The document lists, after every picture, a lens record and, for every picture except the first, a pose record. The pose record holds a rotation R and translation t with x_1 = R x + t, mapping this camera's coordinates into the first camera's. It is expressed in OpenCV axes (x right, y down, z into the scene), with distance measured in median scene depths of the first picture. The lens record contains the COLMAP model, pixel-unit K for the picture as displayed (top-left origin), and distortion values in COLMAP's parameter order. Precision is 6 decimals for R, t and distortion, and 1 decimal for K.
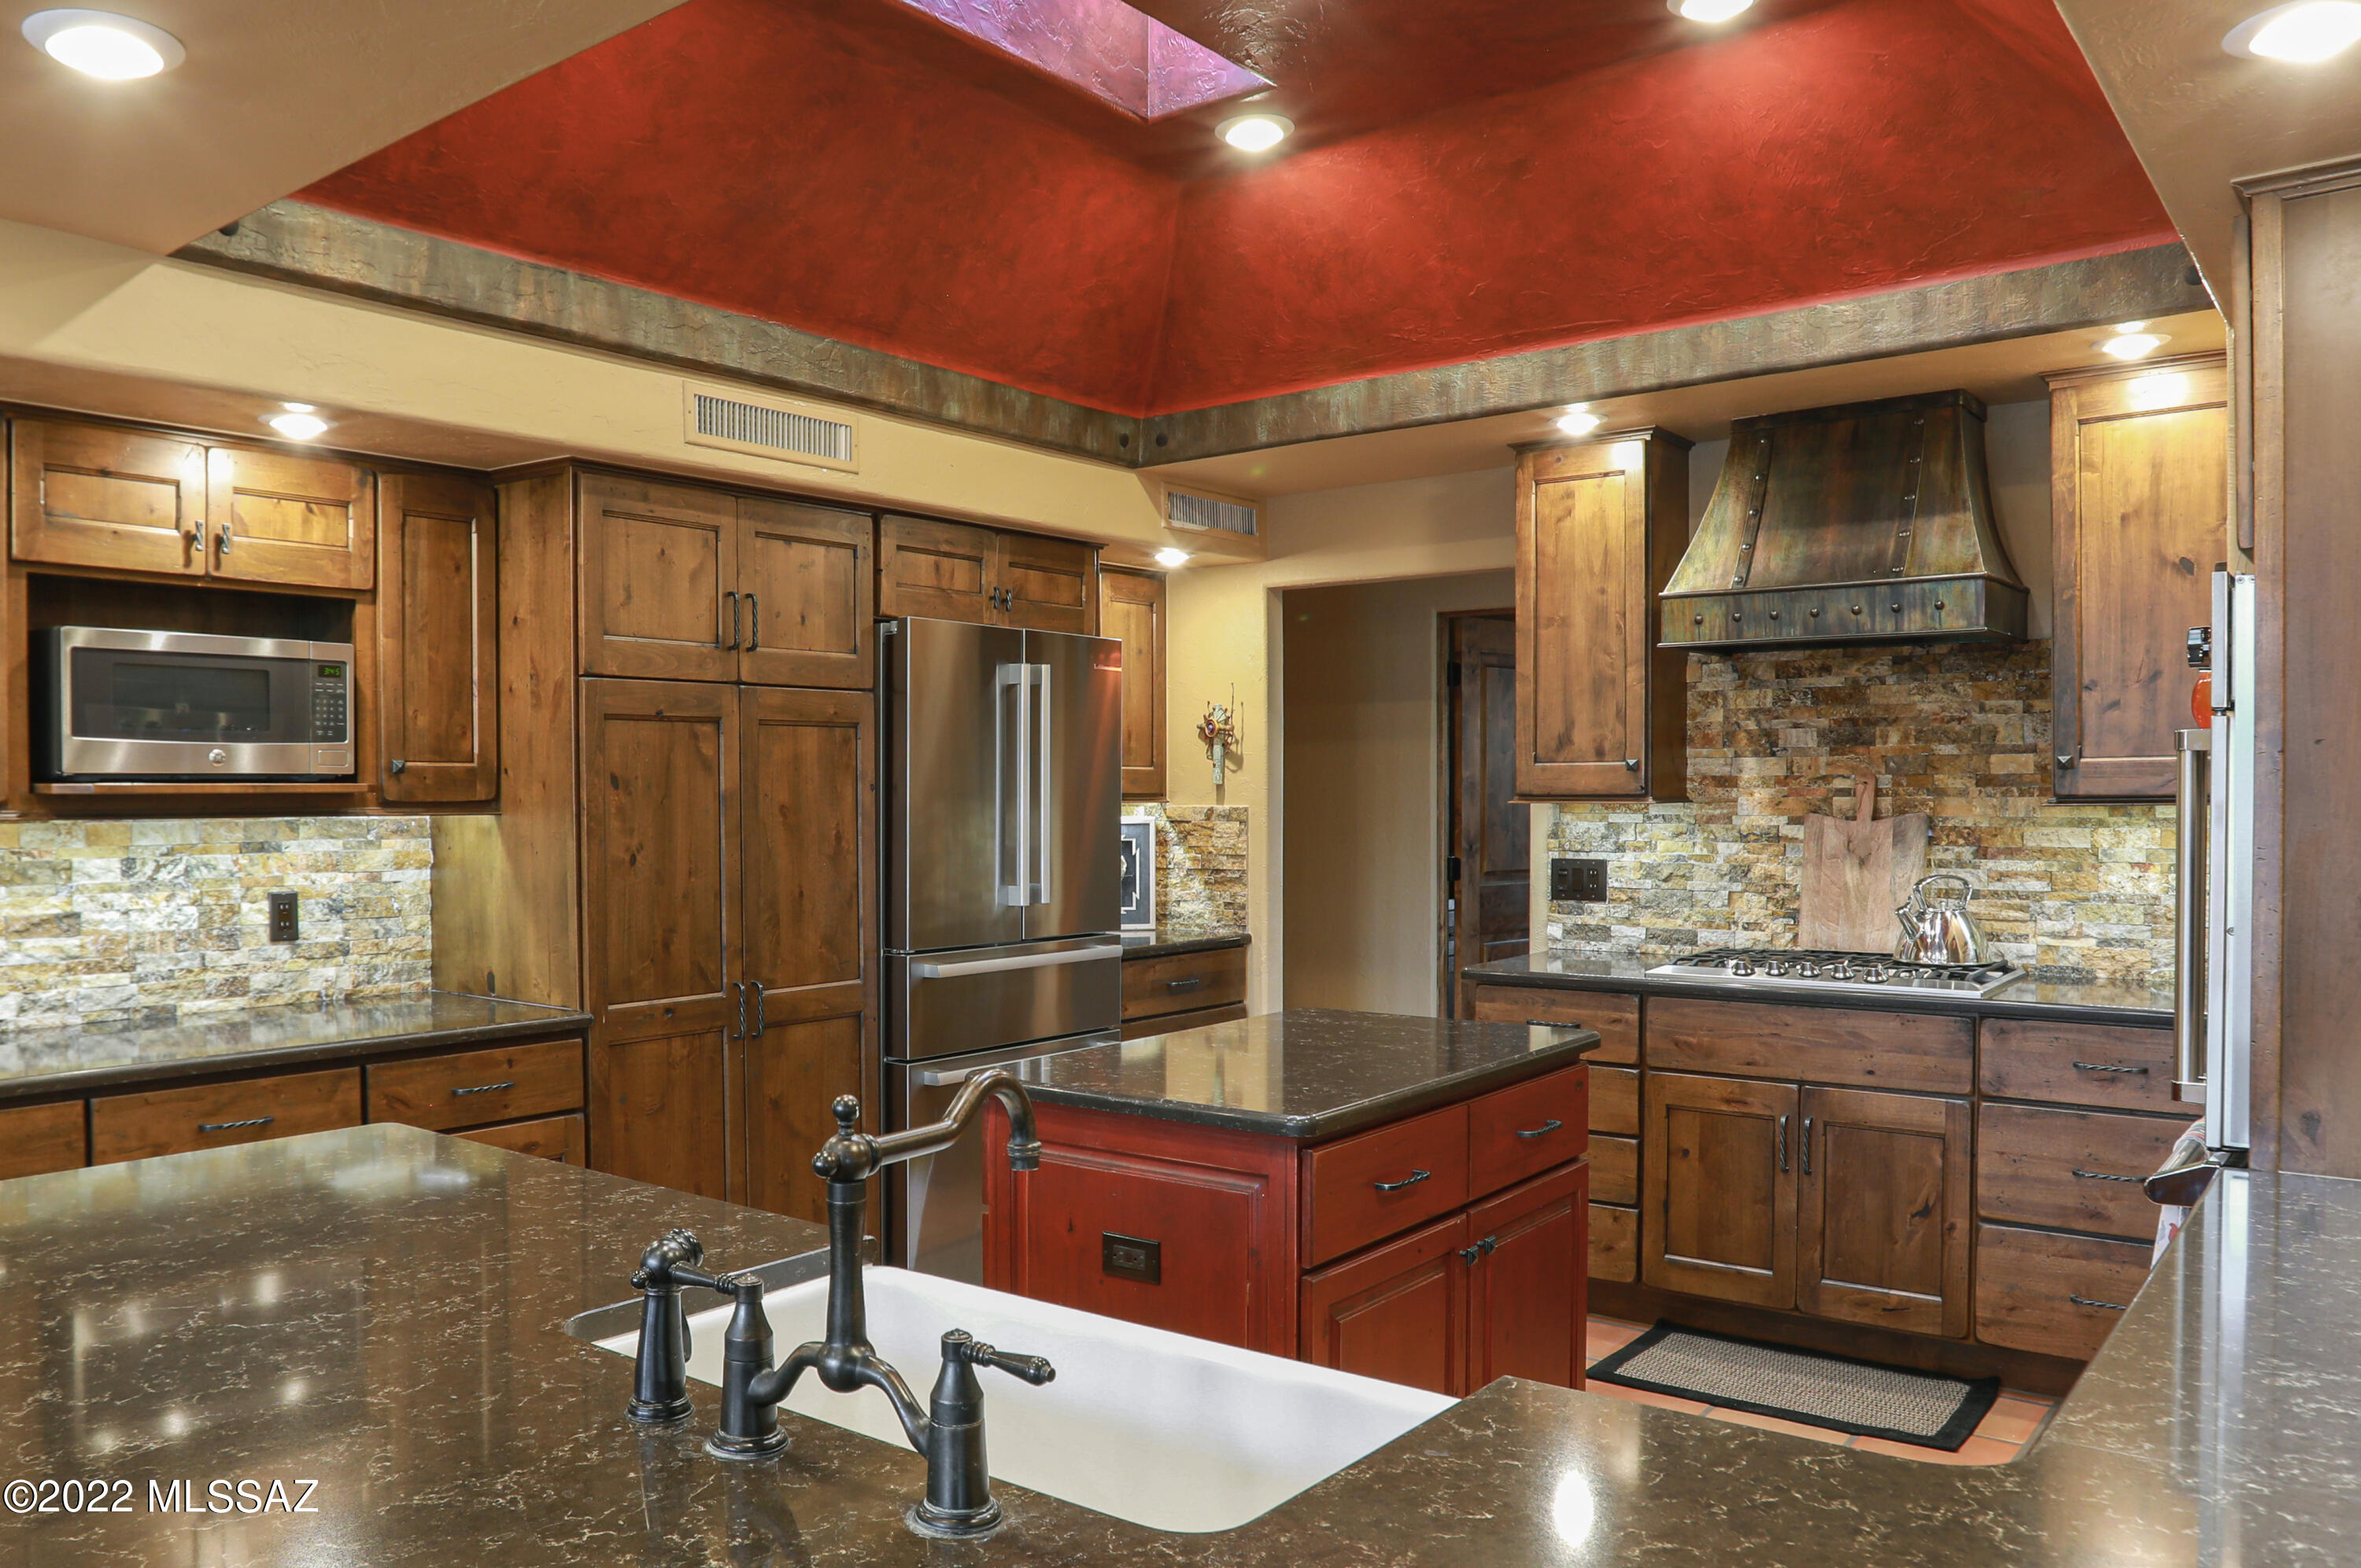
lens RADIAL K [[1665.7, 0, 1119.3], [0, 1665.7, 798.8], [0, 0, 1]] dist [-0.025831, 0.002004]
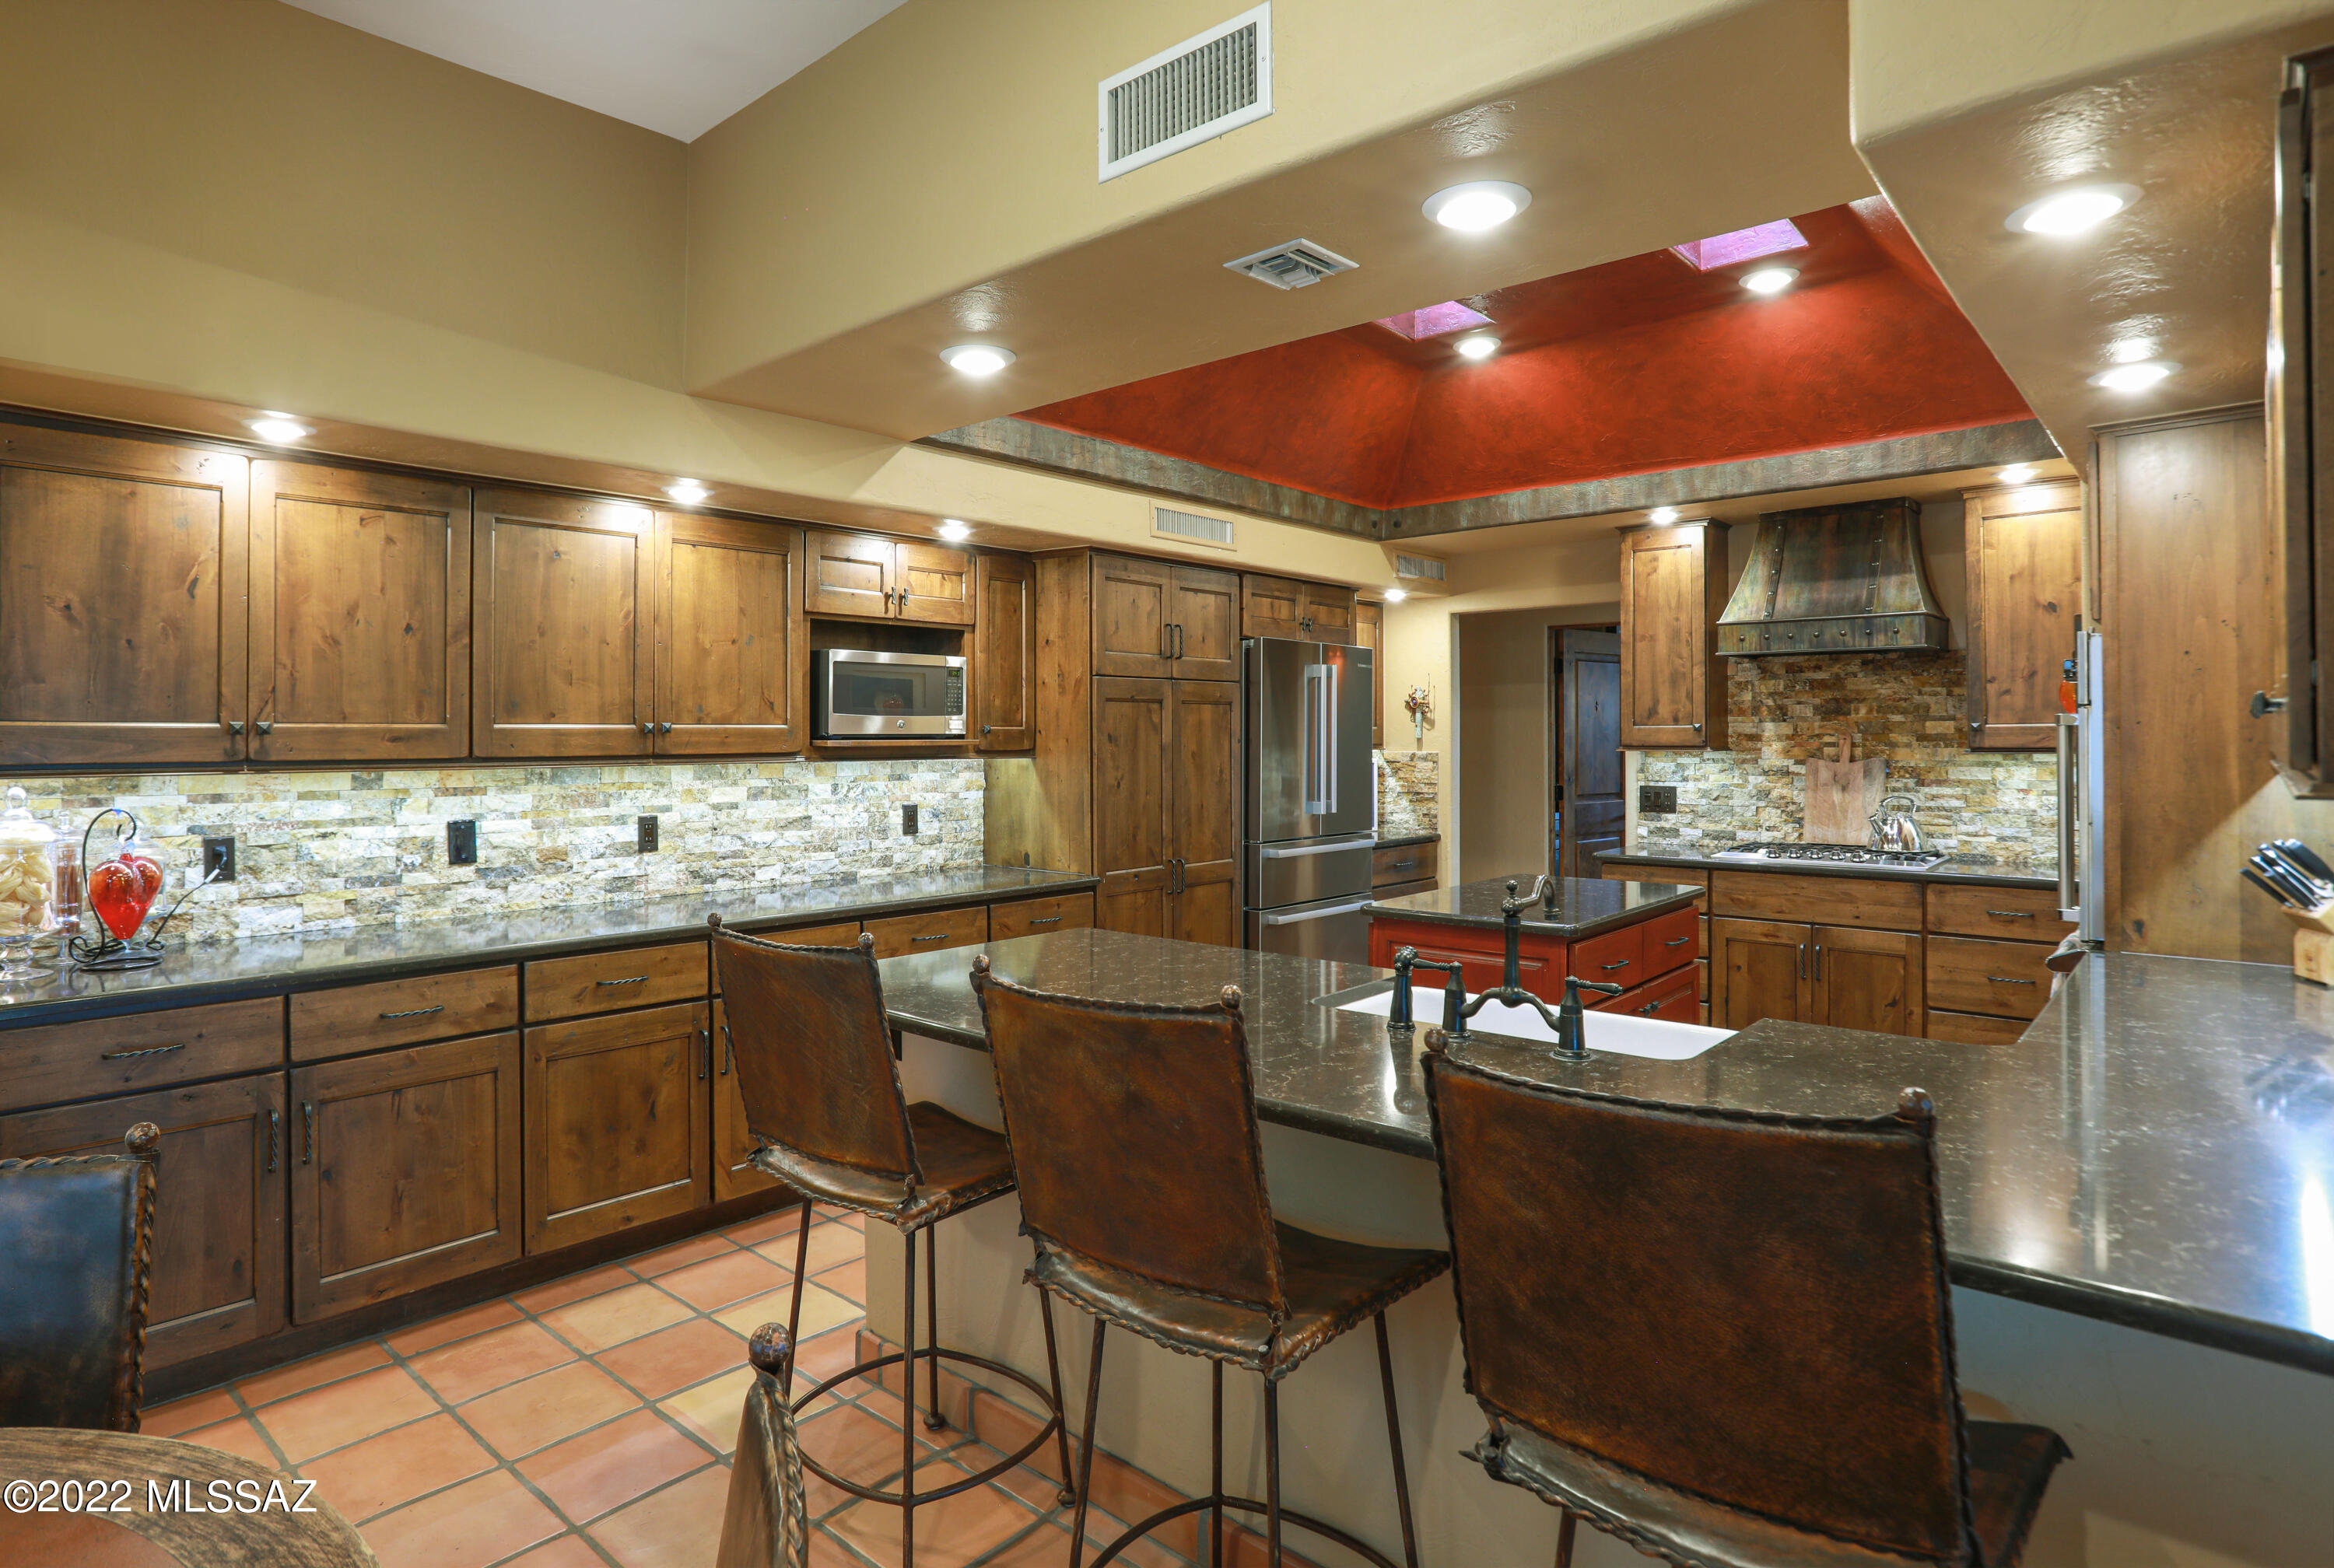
lens RADIAL K [[1201.8, 0, 1258.3], [0, 1201.8, 712.9], [0, 0, 1]] dist [0.019952, 0.000168]
pose [[0.999987, 0.001351, 0.004968, -0.130976], [-0.001218, 0.999645, -0.026607, -0.003128], [-0.005002, 0.026600, 0.999634, -0.176595]]
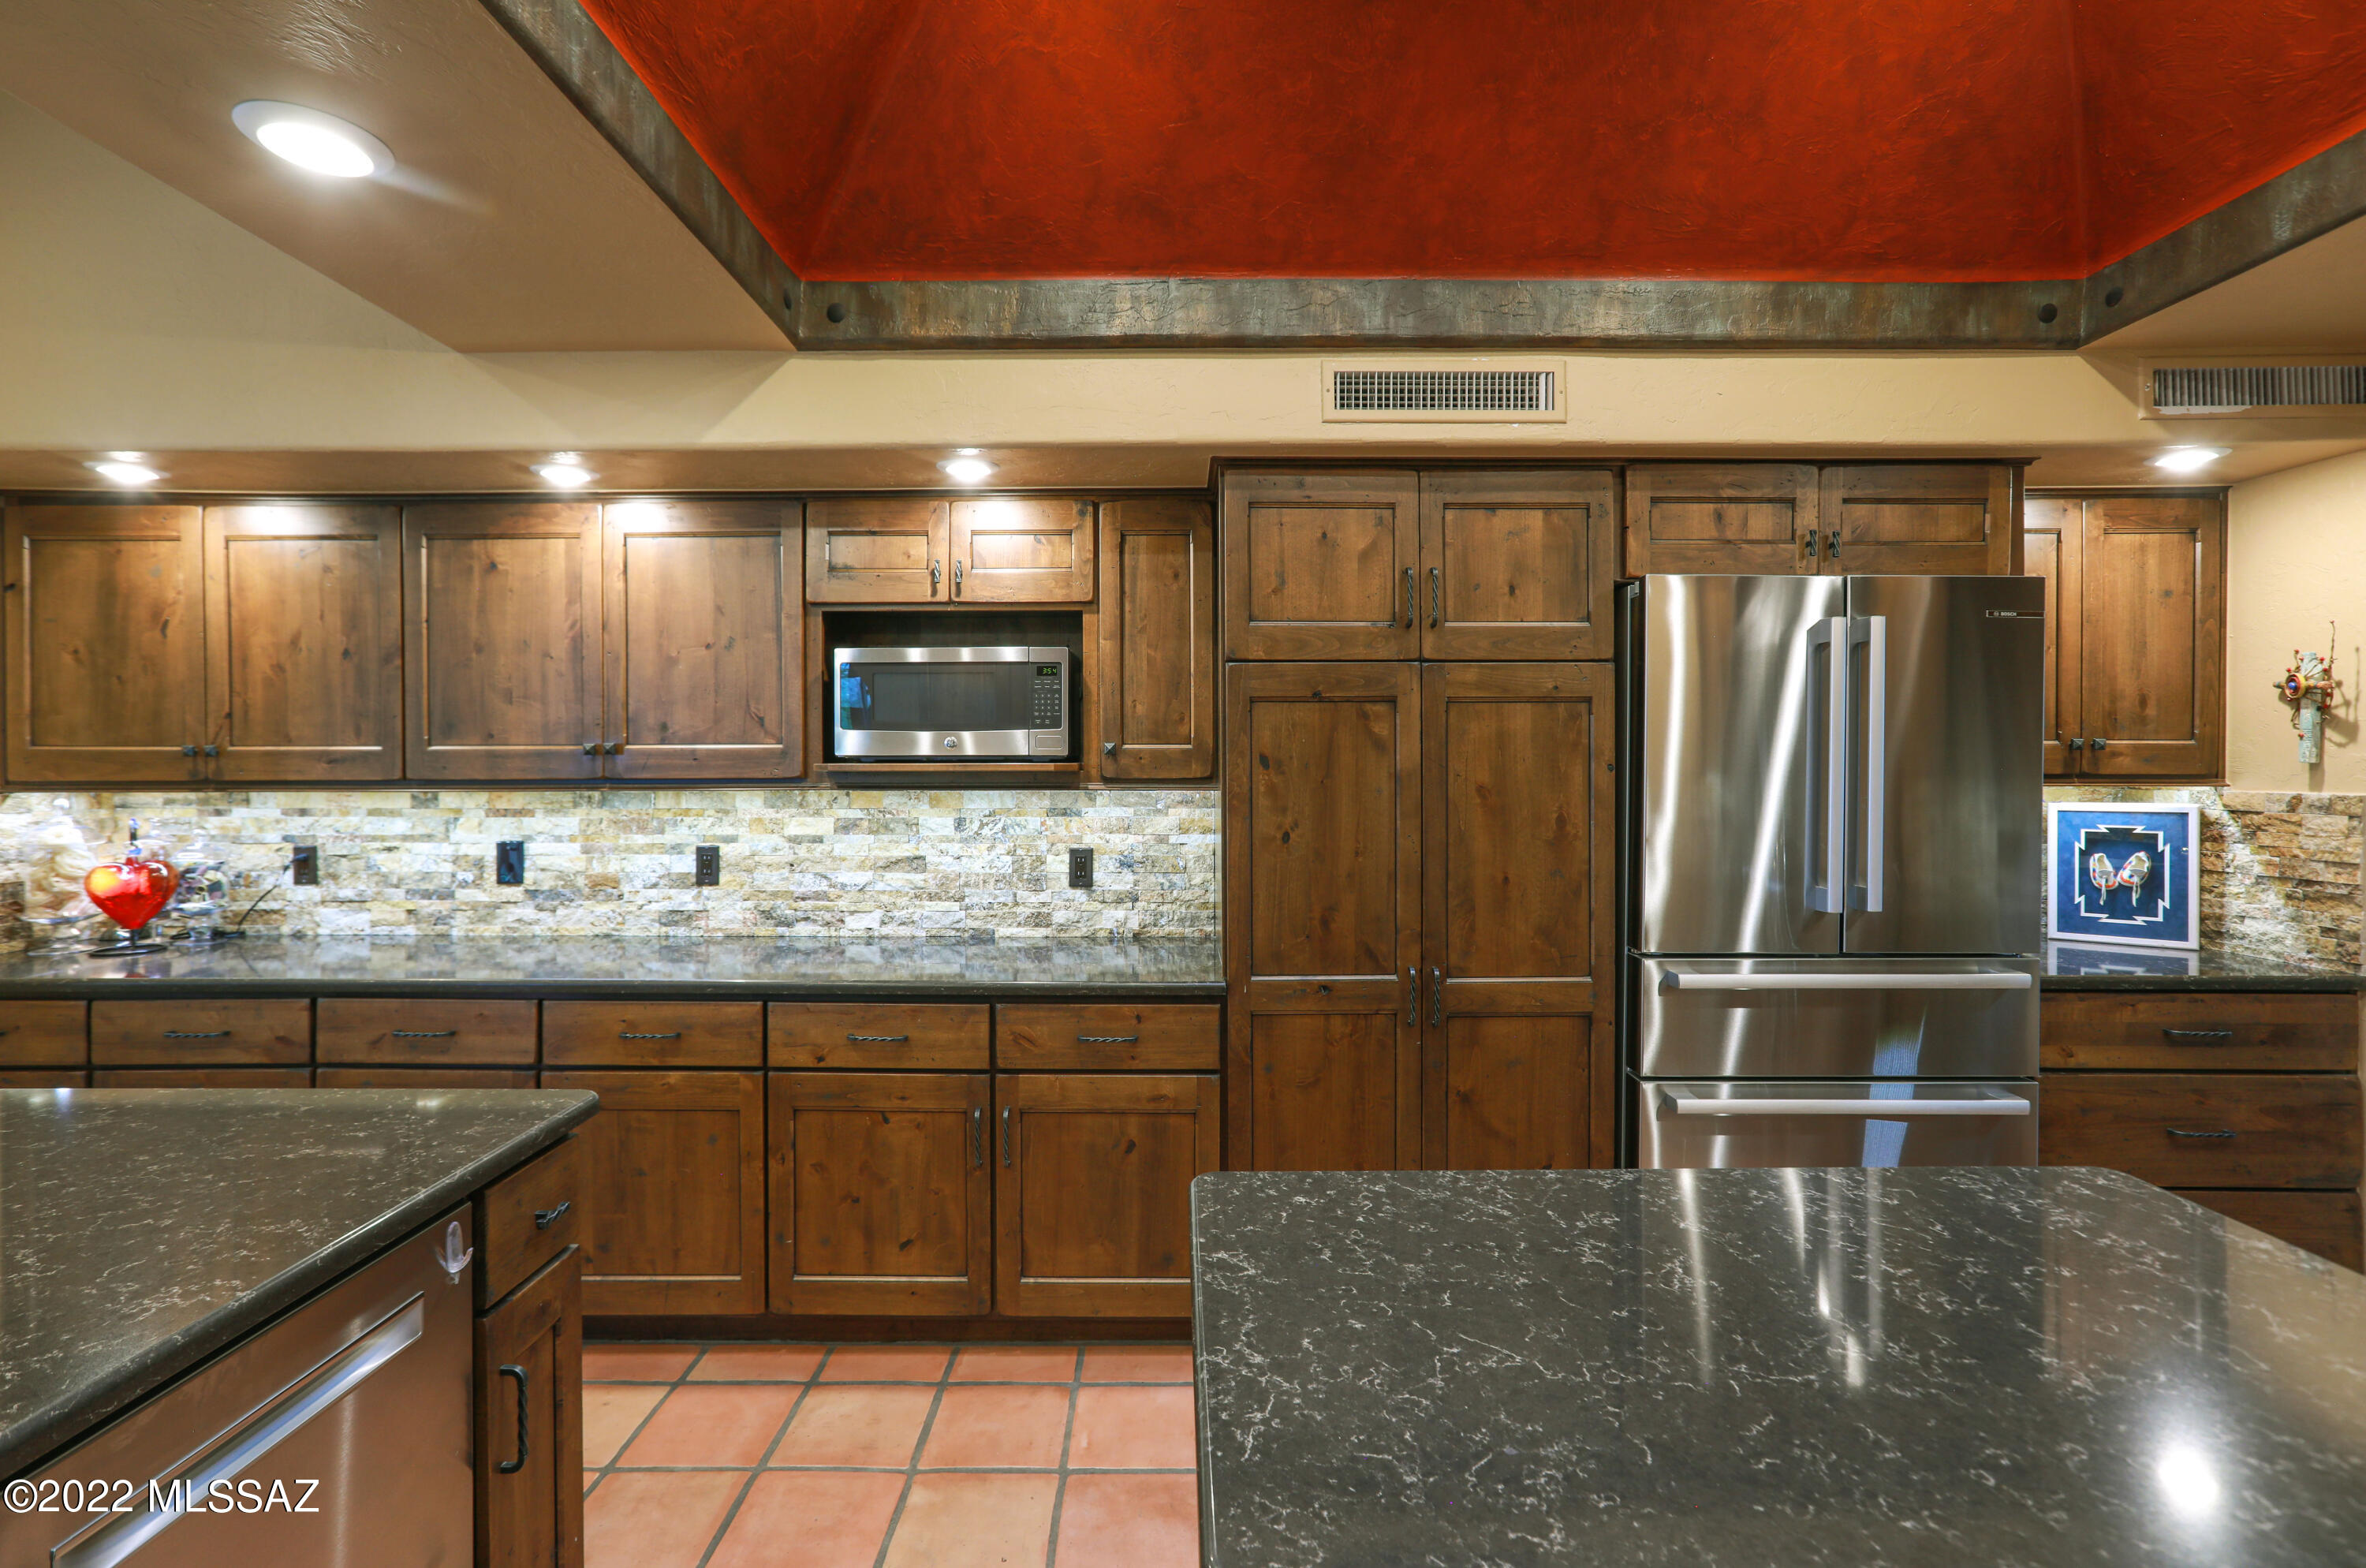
lens RADIAL K [[1116.9, 0, 1186.0], [0, 1116.9, 763.2], [0, 0, 1]] dist [-0.023815, 0.025067]
pose [[0.631547, 0.003575, -0.775329, 0.170930], [-0.006399, 0.999979, -0.000601, -0.007163], [0.775311, 0.005341, 0.631557, 0.425482]]
